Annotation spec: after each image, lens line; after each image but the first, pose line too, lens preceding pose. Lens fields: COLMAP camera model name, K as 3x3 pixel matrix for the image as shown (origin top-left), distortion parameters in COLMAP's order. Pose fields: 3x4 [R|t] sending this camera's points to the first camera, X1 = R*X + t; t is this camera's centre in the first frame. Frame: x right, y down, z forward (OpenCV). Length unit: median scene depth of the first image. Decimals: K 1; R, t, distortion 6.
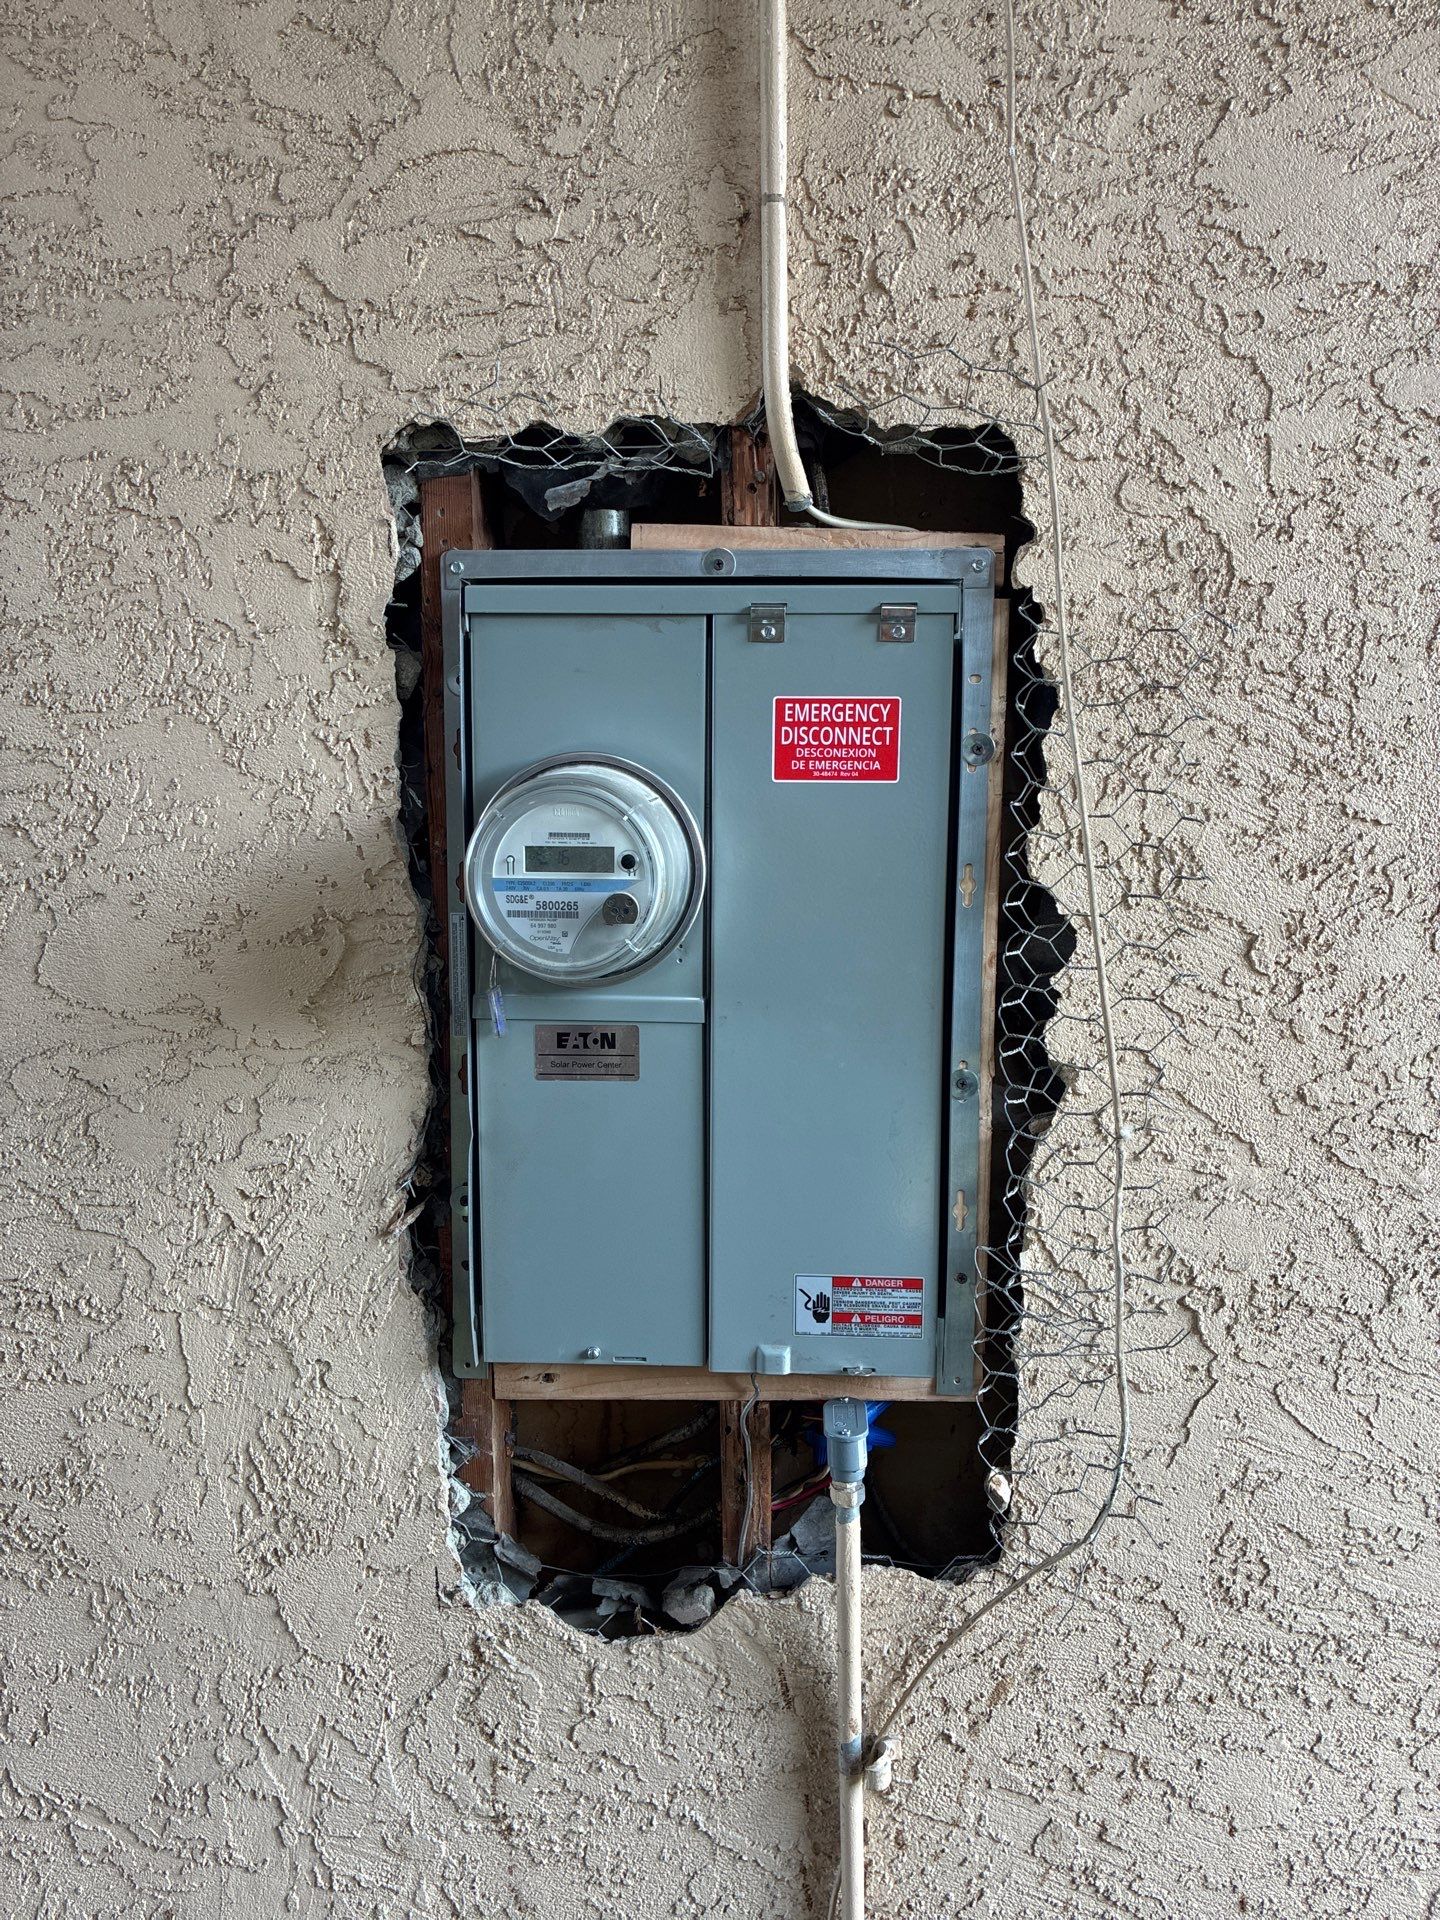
lens RADIAL K [[1344.7, 0, 719.3], [0, 1344.7, 929.6], [0, 0, 1]] dist [0.047025, -0.048014]
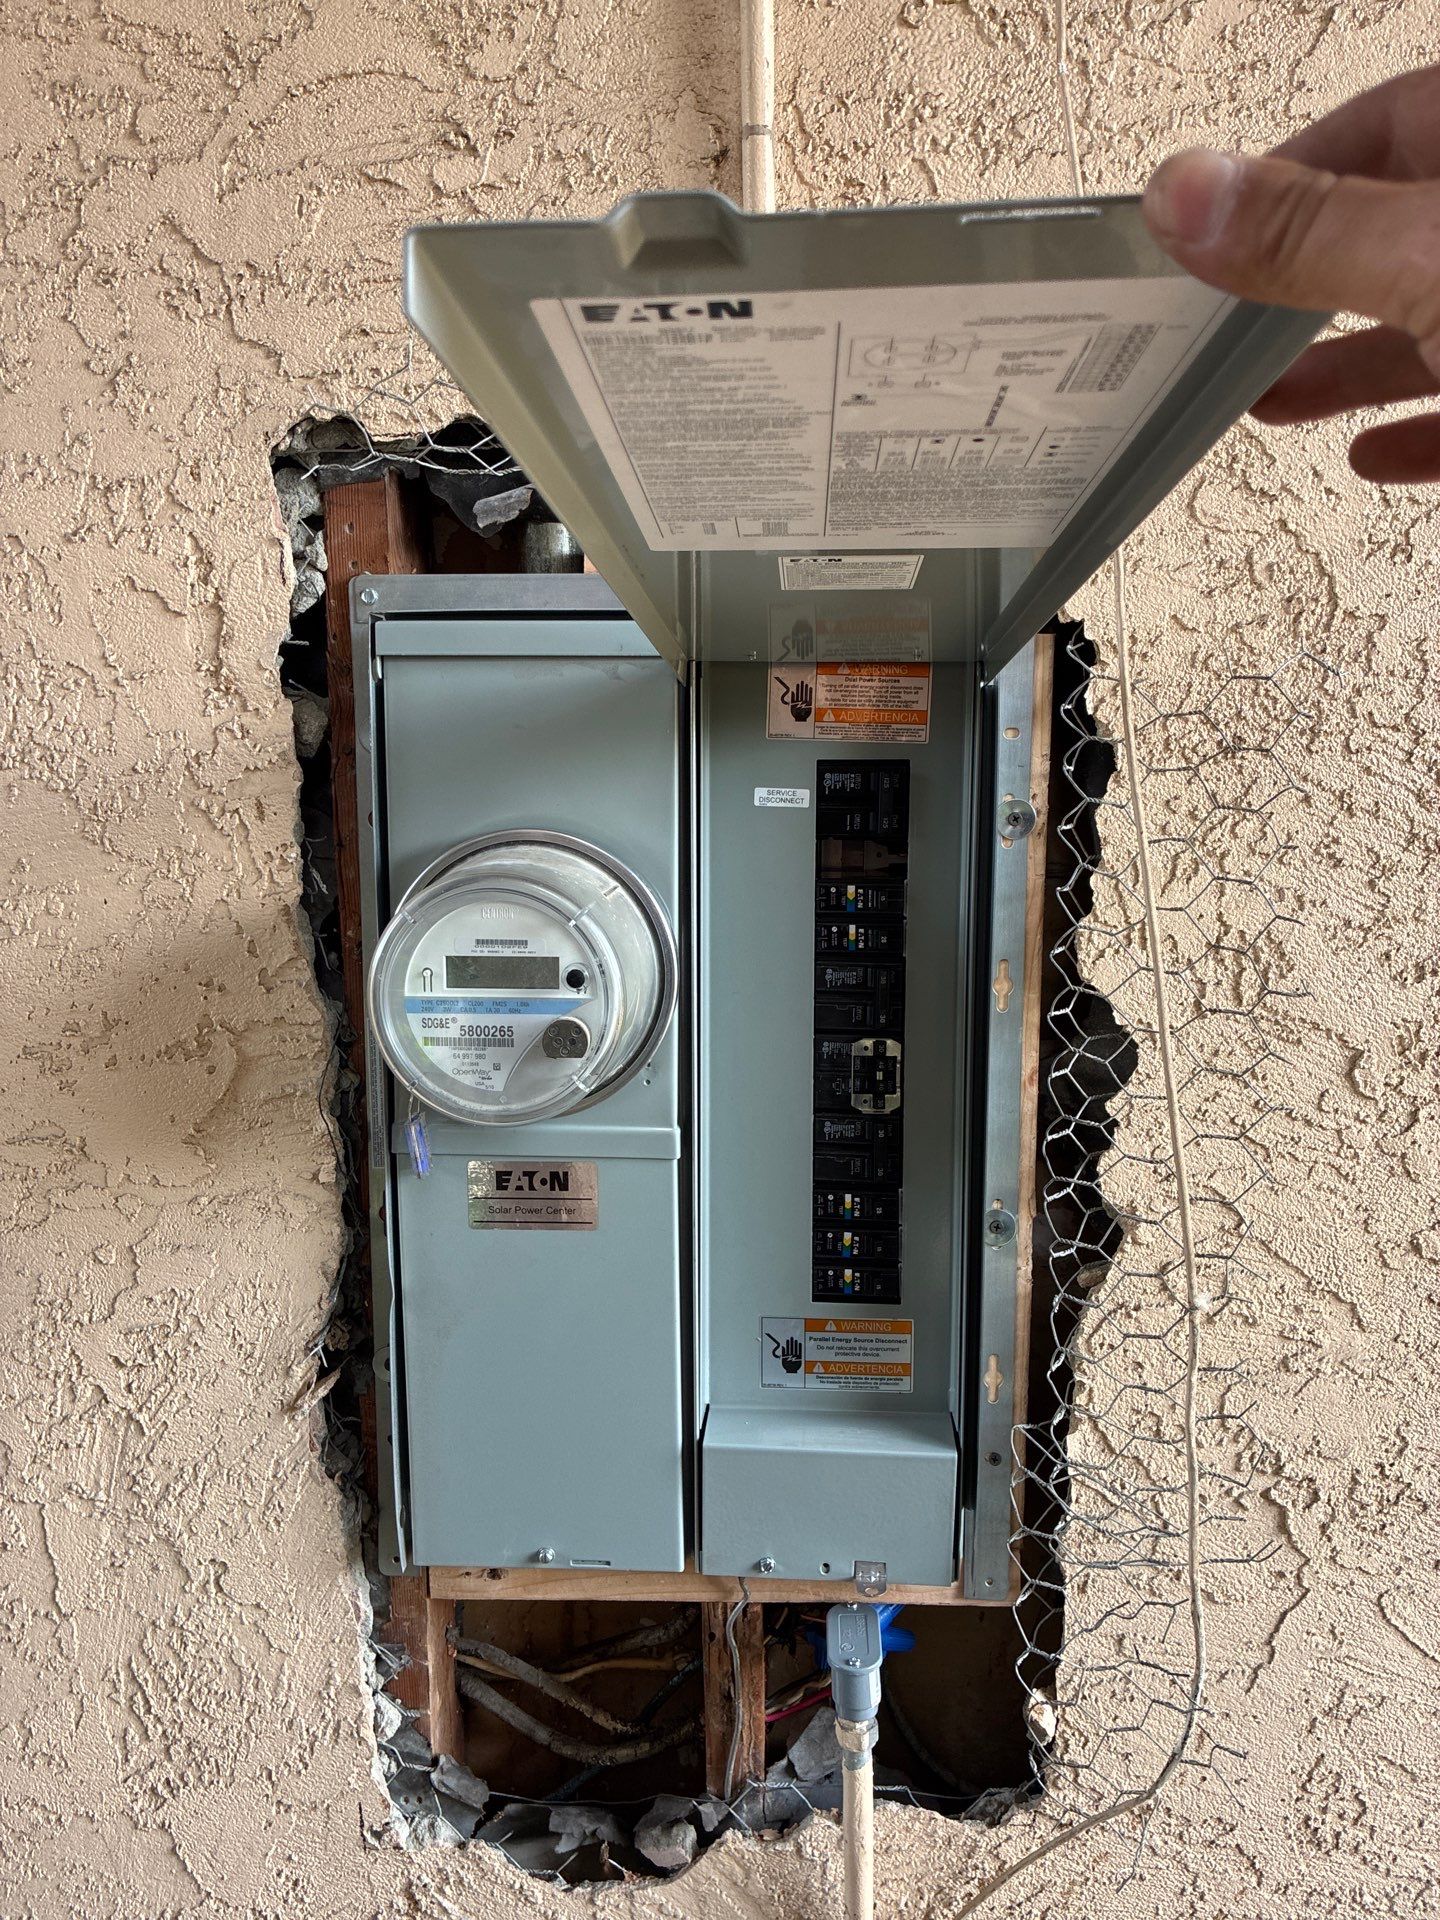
lens RADIAL K [[1344.7, 0, 726.3], [0, 1344.7, 922.7], [0, 0, 1]] dist [0.047025, -0.048014]
pose [[0.999990, -0.004487, 0.000874, 0.017749], [0.004475, 0.999888, 0.014285, -0.083926], [-0.000938, -0.014281, 0.999898, 0.190357]]
